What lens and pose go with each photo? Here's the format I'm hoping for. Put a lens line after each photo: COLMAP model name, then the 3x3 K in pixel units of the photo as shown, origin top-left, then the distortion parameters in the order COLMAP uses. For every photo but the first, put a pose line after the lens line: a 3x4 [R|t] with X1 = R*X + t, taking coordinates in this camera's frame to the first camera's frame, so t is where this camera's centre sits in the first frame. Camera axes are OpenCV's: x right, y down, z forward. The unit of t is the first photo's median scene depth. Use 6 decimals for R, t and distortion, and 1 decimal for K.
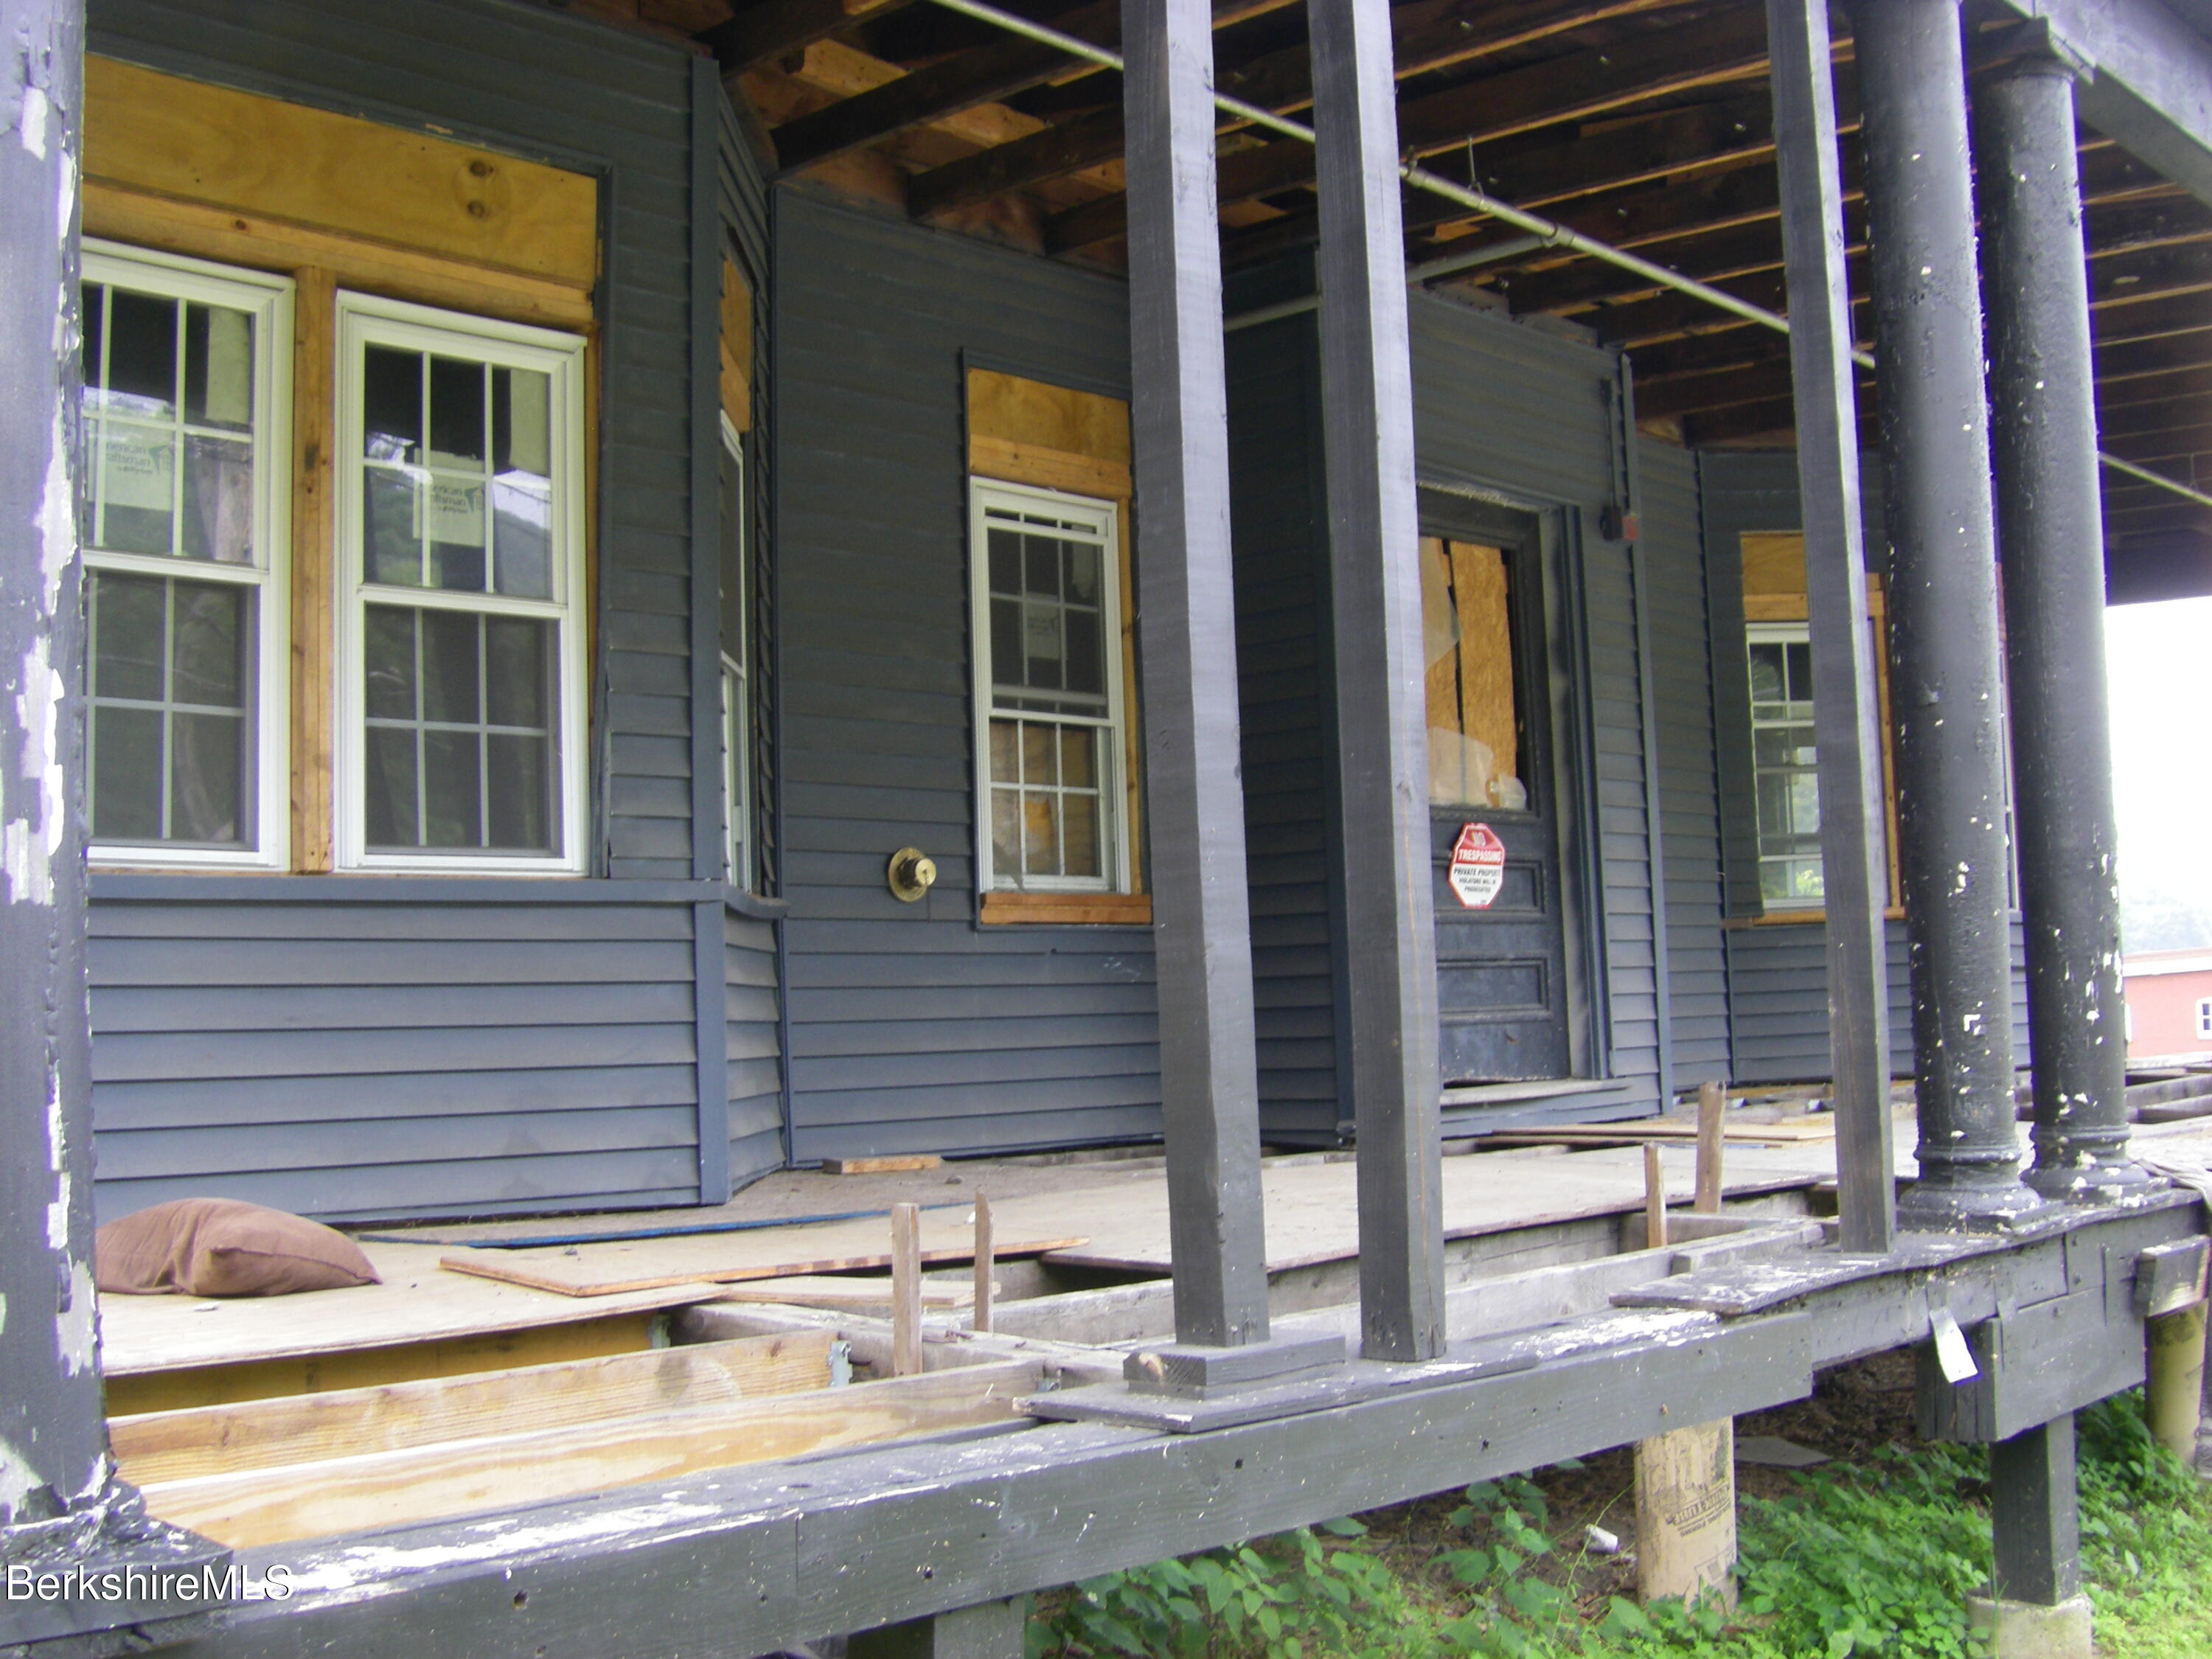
lens RADIAL K [[2452.8, 0, 1106.0], [0, 2452.8, 829.5], [0, 0, 1]] dist [-0.142634, 0.005179]
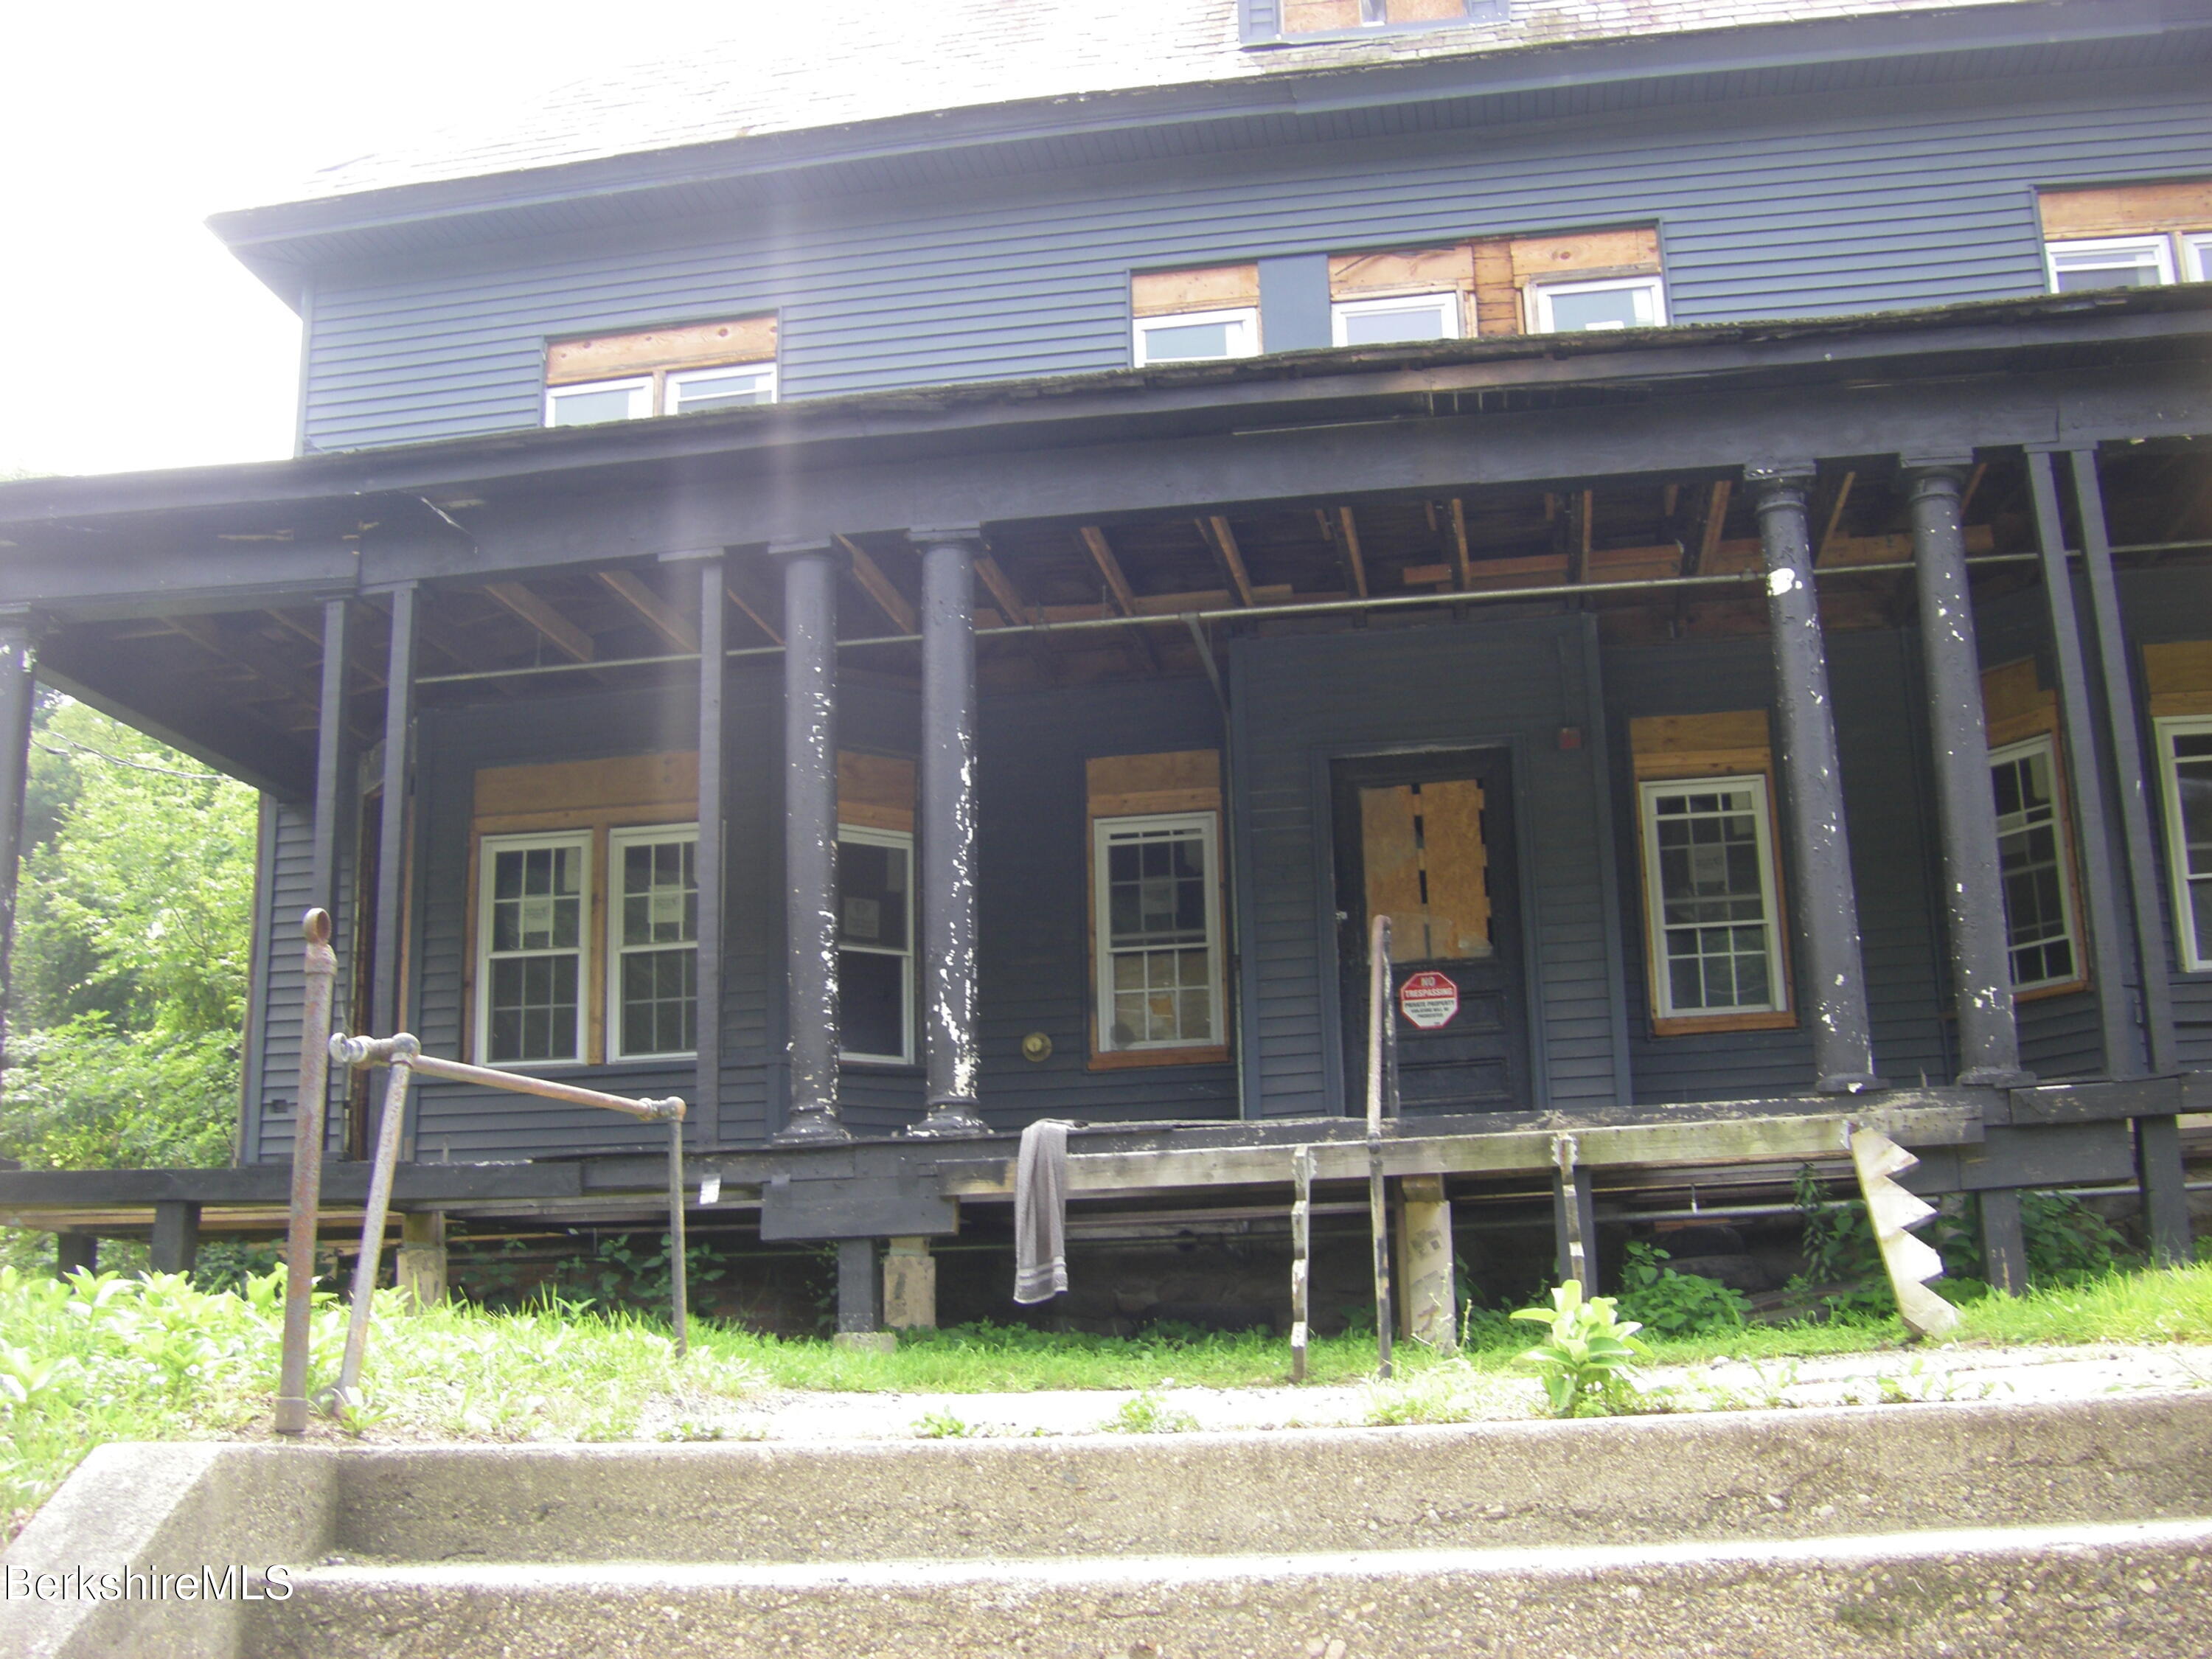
lens RADIAL K [[2452.8, 0, 1106.0], [0, 2452.8, 829.5], [0, 0, 1]] dist [-0.142634, 0.005179]
pose [[0.558437, -0.193942, -0.806557, 1.375422], [0.070921, 0.979888, -0.186518, 0.192737], [0.826510, 0.046957, 0.560961, 0.015038]]
